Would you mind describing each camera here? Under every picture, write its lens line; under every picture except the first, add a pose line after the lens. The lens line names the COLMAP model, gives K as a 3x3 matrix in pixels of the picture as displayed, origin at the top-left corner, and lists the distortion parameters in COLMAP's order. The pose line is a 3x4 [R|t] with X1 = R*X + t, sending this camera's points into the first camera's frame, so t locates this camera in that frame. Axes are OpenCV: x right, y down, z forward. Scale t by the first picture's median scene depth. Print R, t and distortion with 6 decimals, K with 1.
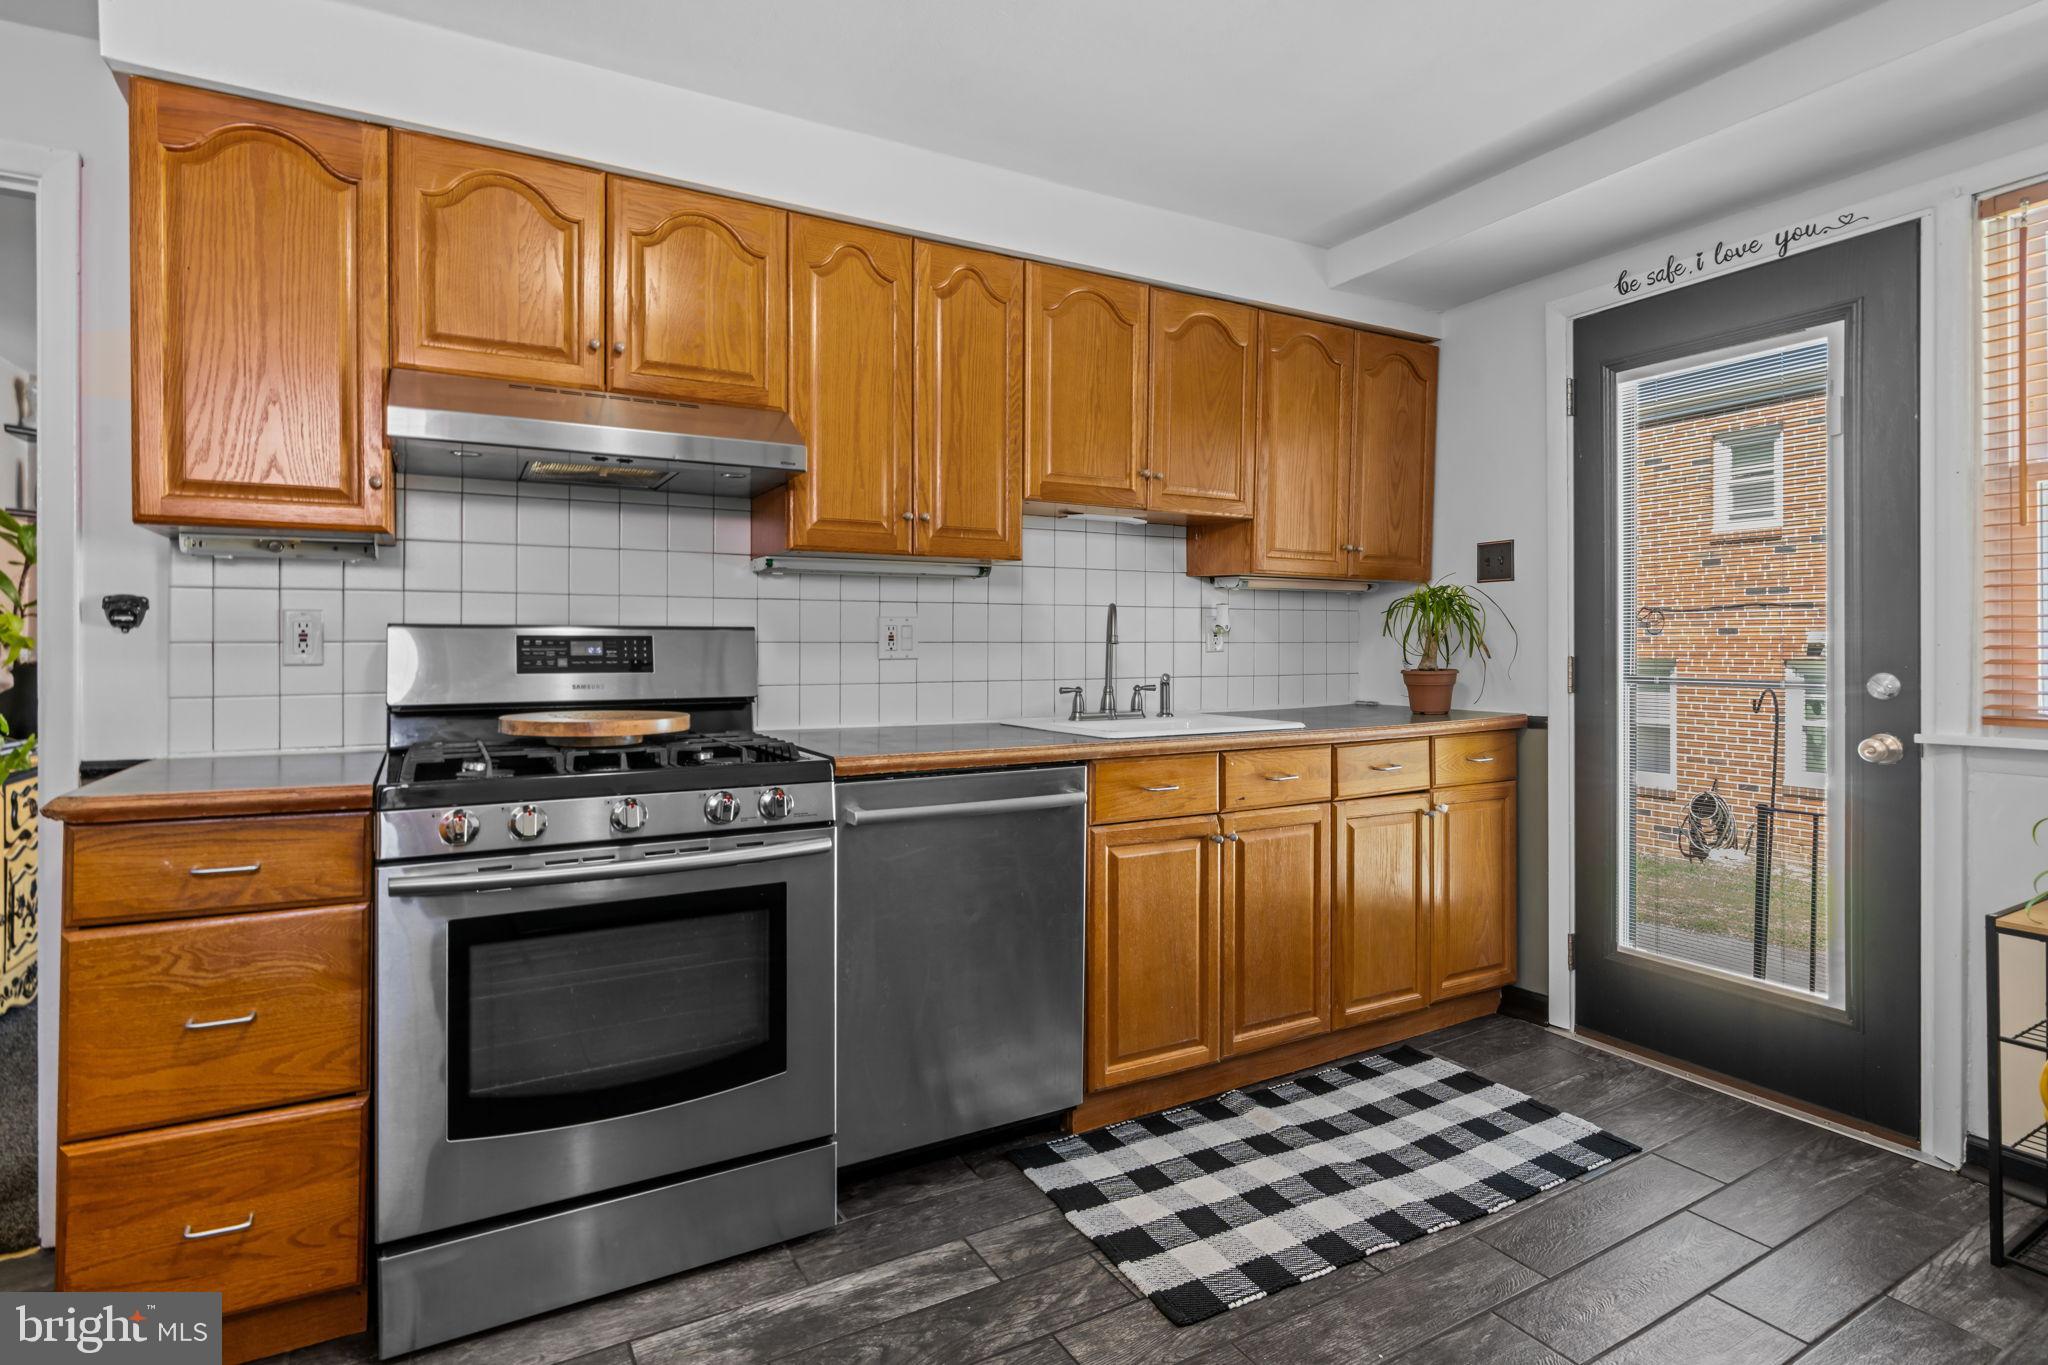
lens RADIAL K [[1022.5, 0, 1015.3], [0, 1022.5, 649.9], [0, 0, 1]] dist [0.000714, -0.000377]
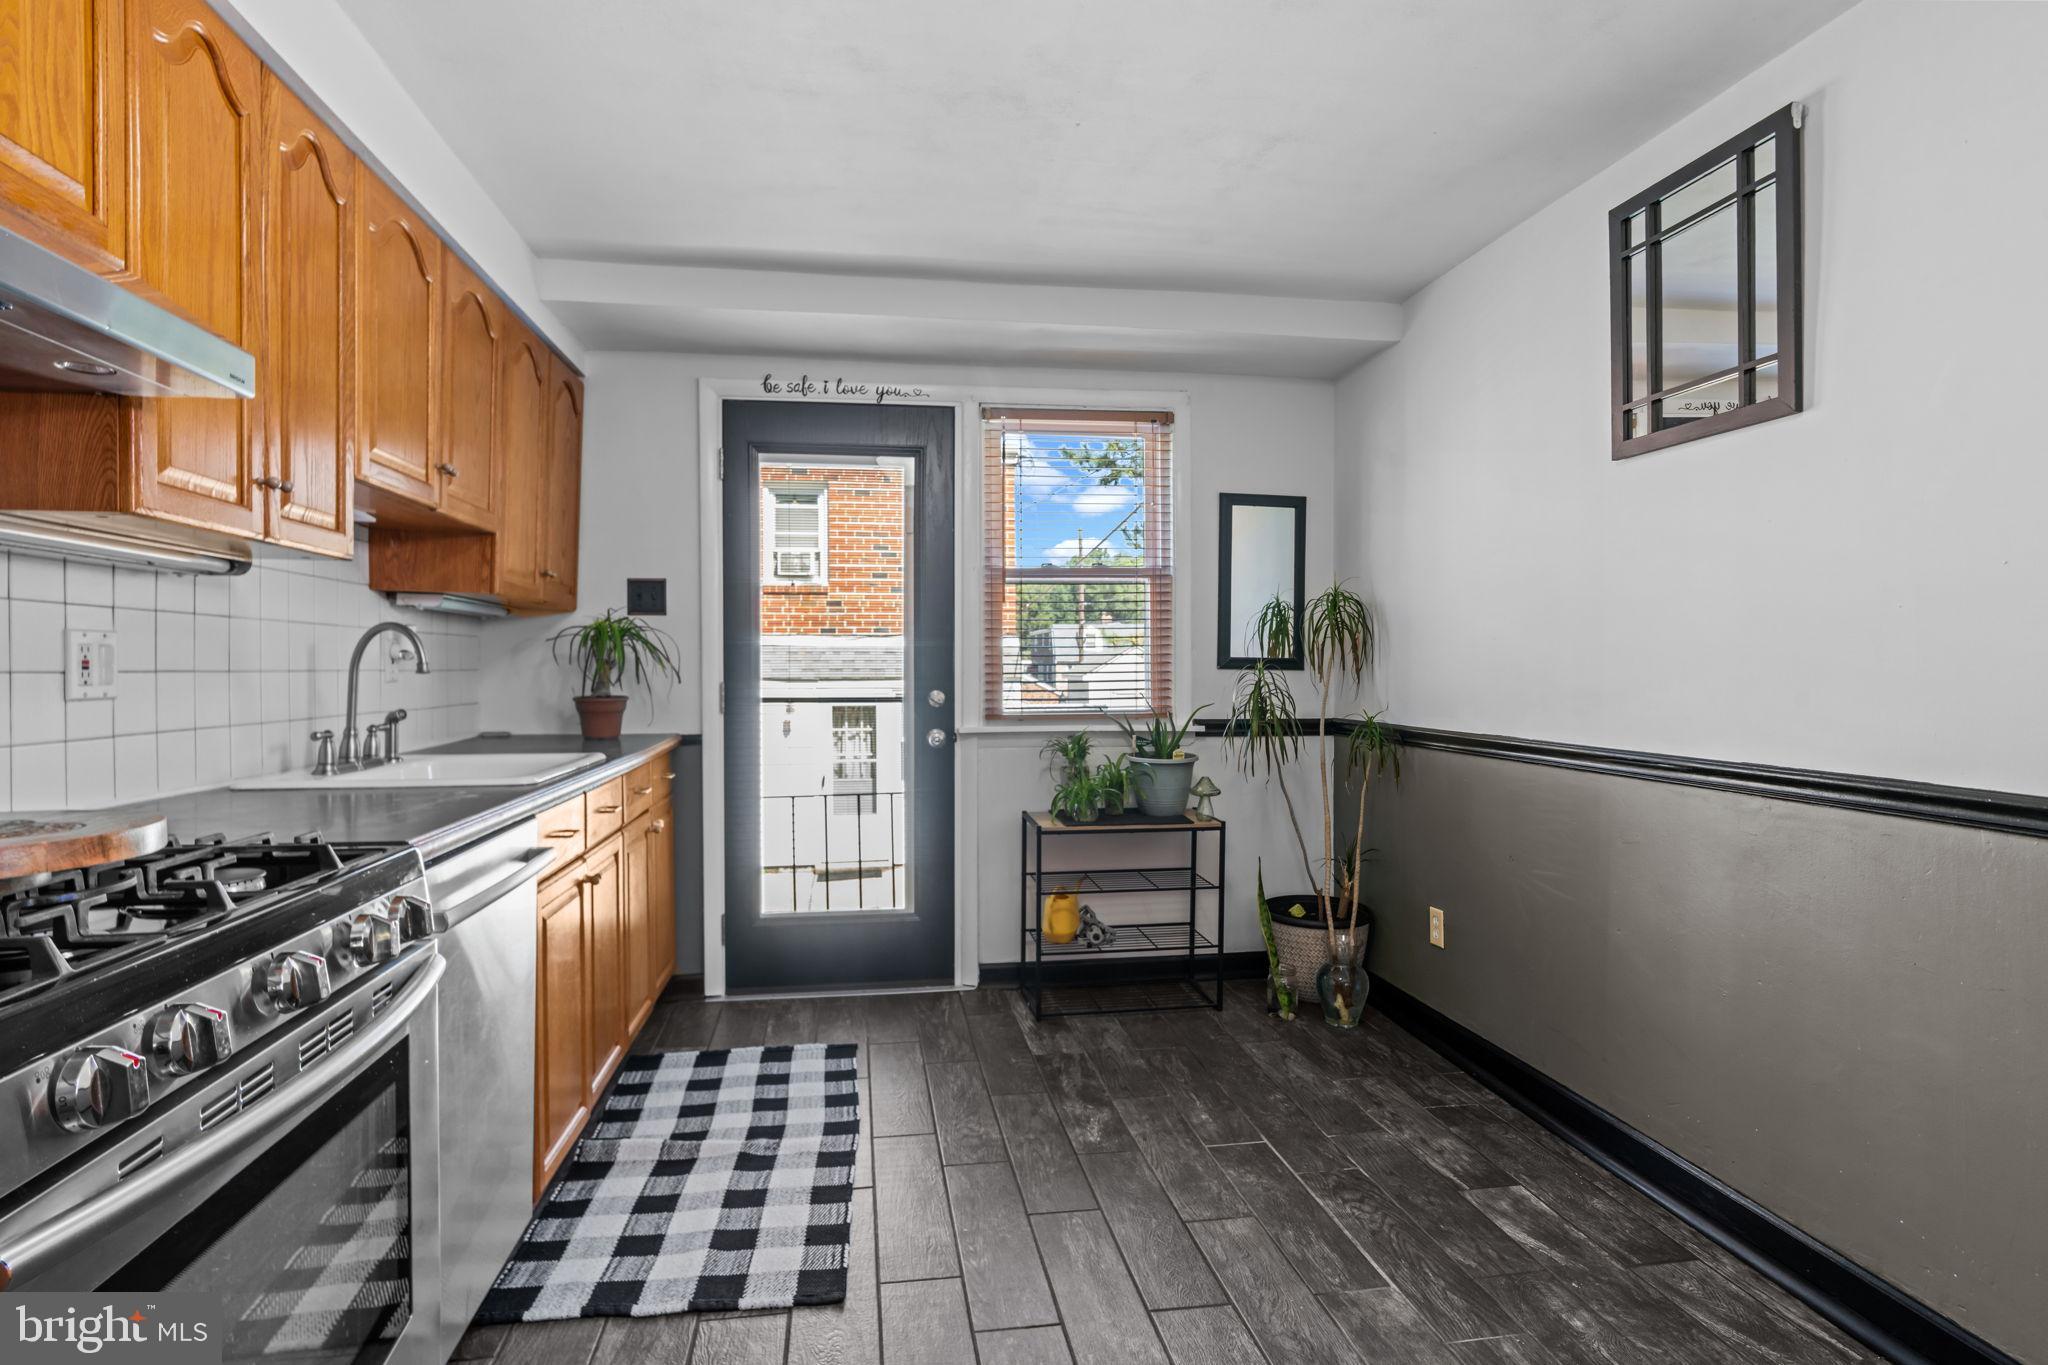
lens RADIAL K [[1032.4, 0, 1024.0], [0, 1032.4, 682.5], [0, 0, 1]] dist [-0.029490, -0.000317]
pose [[0.343444, -0.012099, 0.939095, -0.566481], [0.005392, 0.999926, 0.010910, -0.005389], [-0.939158, 0.001316, 0.343483, 0.319928]]
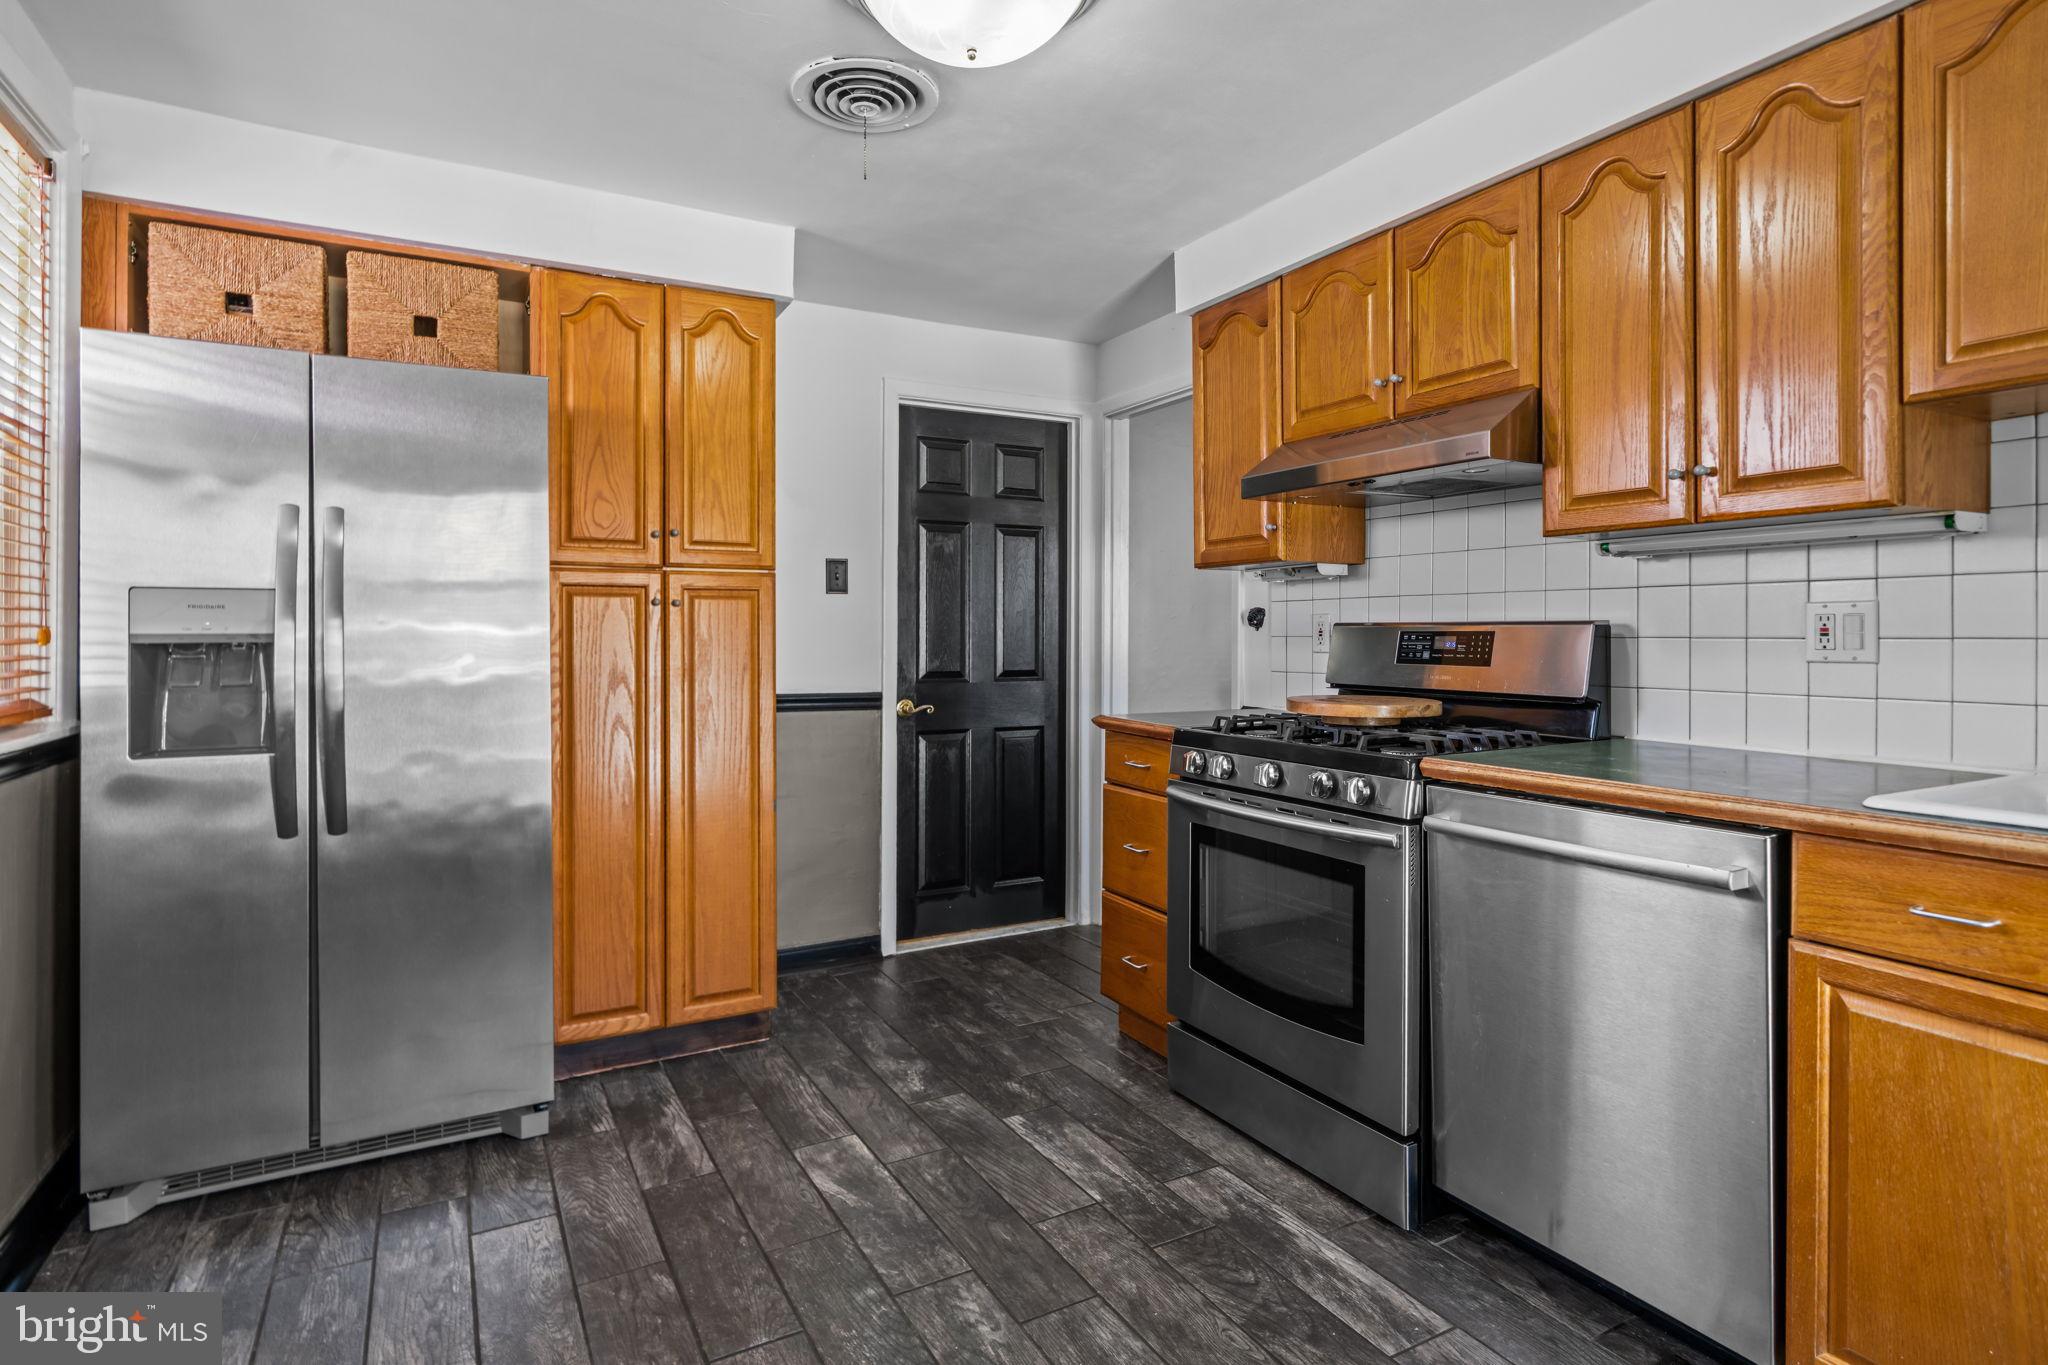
lens RADIAL K [[1043.0, 0, 1012.7], [0, 1043.0, 632.6], [0, 0, 1]] dist [0.003078, 0.000448]
pose [[-0.004791, 0.001828, -0.999987, 0.693477], [-0.001228, 0.999998, 0.001834, -0.013398], [0.999988, 0.001237, -0.004789, 0.518588]]
